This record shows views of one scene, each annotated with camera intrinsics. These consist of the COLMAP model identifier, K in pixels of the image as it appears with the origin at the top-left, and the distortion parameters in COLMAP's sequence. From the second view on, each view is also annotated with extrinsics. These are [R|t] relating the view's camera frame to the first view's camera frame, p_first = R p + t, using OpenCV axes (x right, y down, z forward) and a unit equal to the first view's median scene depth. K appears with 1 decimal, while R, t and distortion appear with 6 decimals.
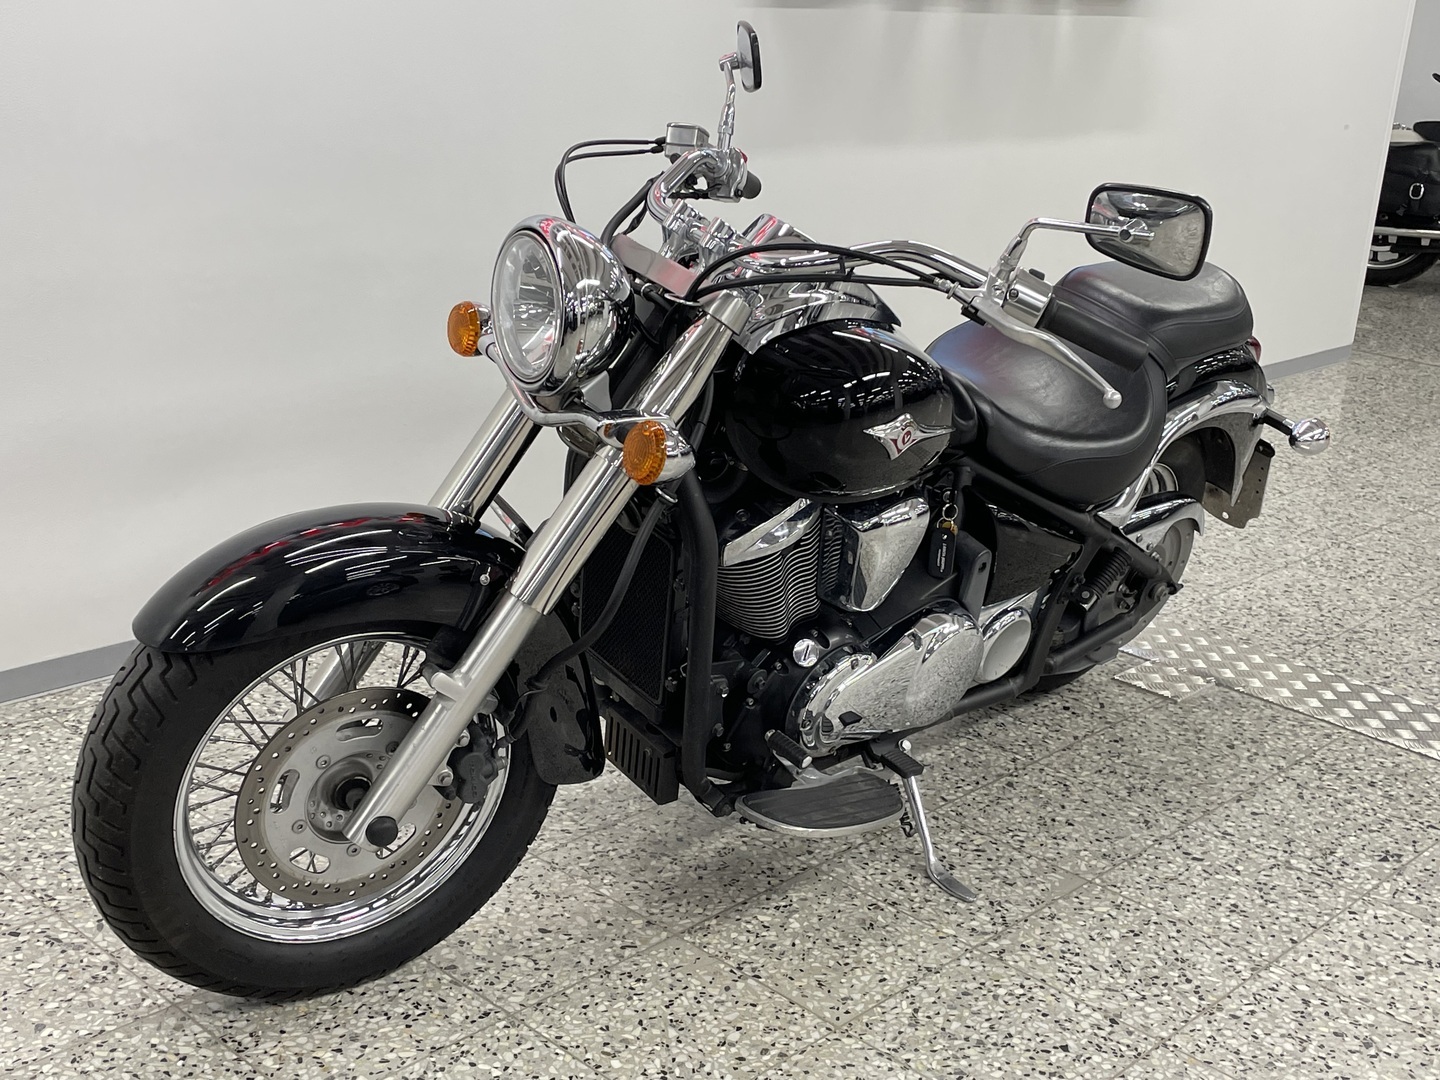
lens RADIAL K [[1807.4, 0, 726.1], [0, 1807.4, 538.0], [0, 0, 1]] dist [0.057941, 0.000000]
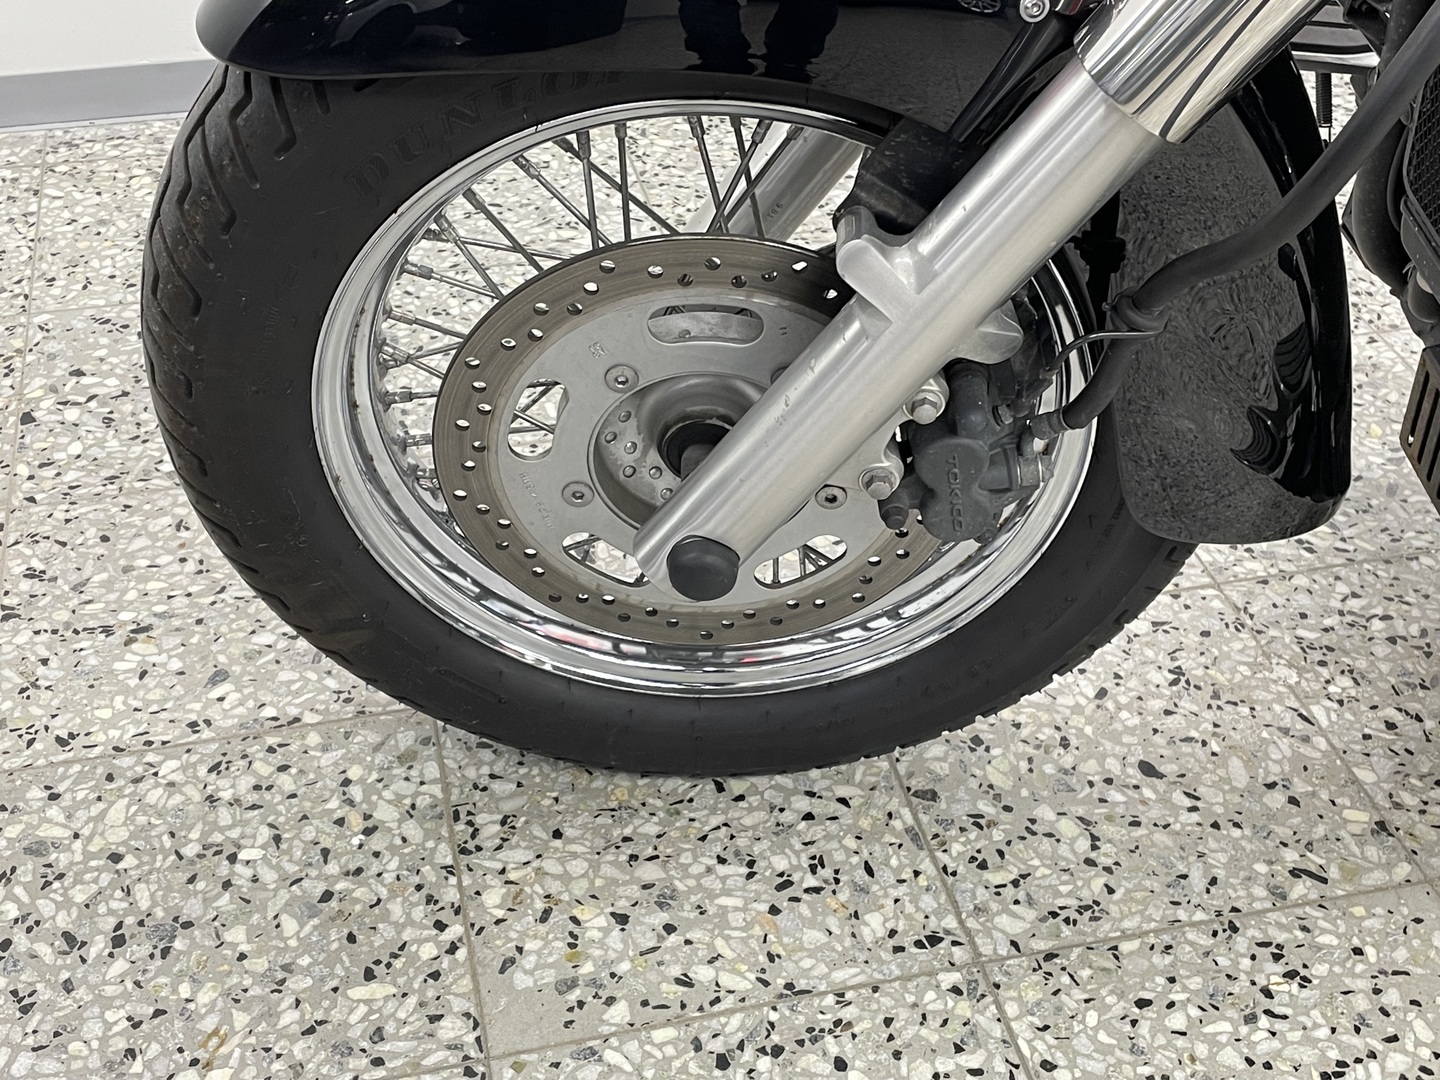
lens RADIAL K [[1807.4, 0, 721.7], [0, 1807.4, 532.1], [0, 0, 1]] dist [0.057941, 0.000000]
pose [[0.833525, 0.295315, -0.466932, 0.013112], [-0.125744, 0.924376, 0.360162, -0.002481], [0.537982, -0.241490, 0.807625, 0.616925]]
